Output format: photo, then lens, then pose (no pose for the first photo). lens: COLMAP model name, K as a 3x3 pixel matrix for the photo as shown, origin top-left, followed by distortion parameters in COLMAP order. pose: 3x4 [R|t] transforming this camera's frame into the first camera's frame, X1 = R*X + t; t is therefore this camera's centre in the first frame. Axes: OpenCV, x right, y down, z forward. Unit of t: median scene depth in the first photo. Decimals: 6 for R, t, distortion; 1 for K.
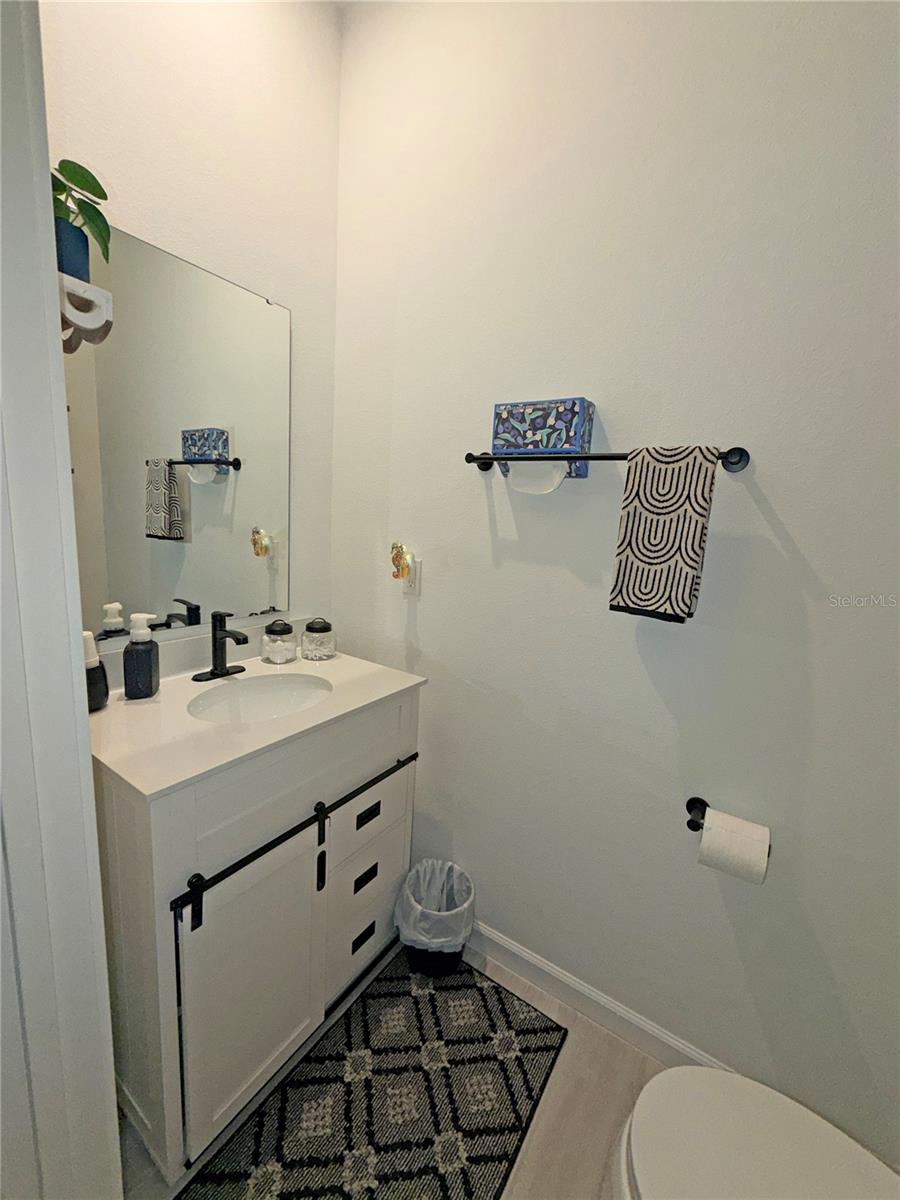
lens RADIAL K [[481.4, 0, 444.1], [0, 481.4, 600.4], [0, 0, 1]] dist [0.003569, -0.000600]
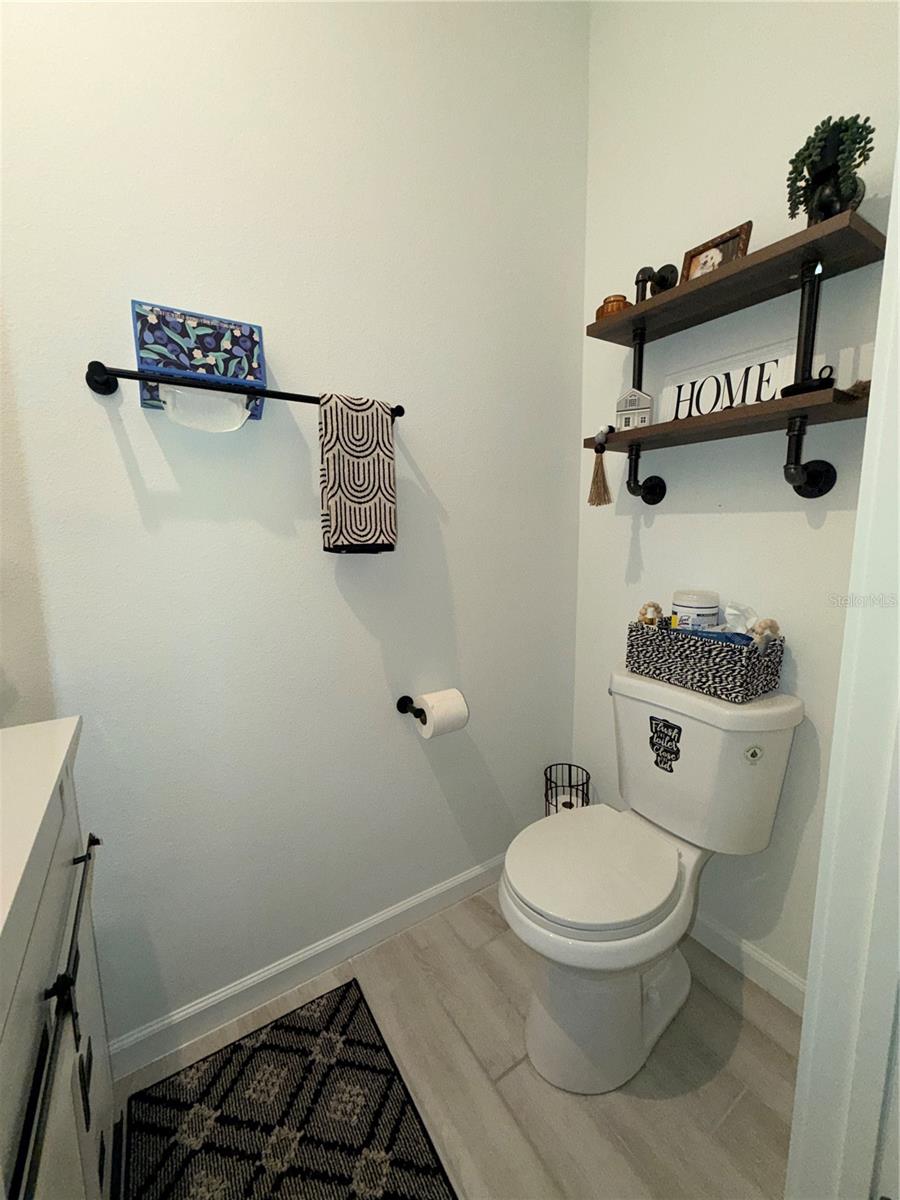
lens RADIAL K [[481.4, 0, 454.4], [0, 481.4, 600.1], [0, 0, 1]] dist [0.003569, -0.000600]
pose [[0.393687, -0.196647, 0.897965, -0.469287], [0.196086, 0.972332, 0.126964, 0.038810], [-0.898088, 0.126094, 0.421354, 0.328888]]
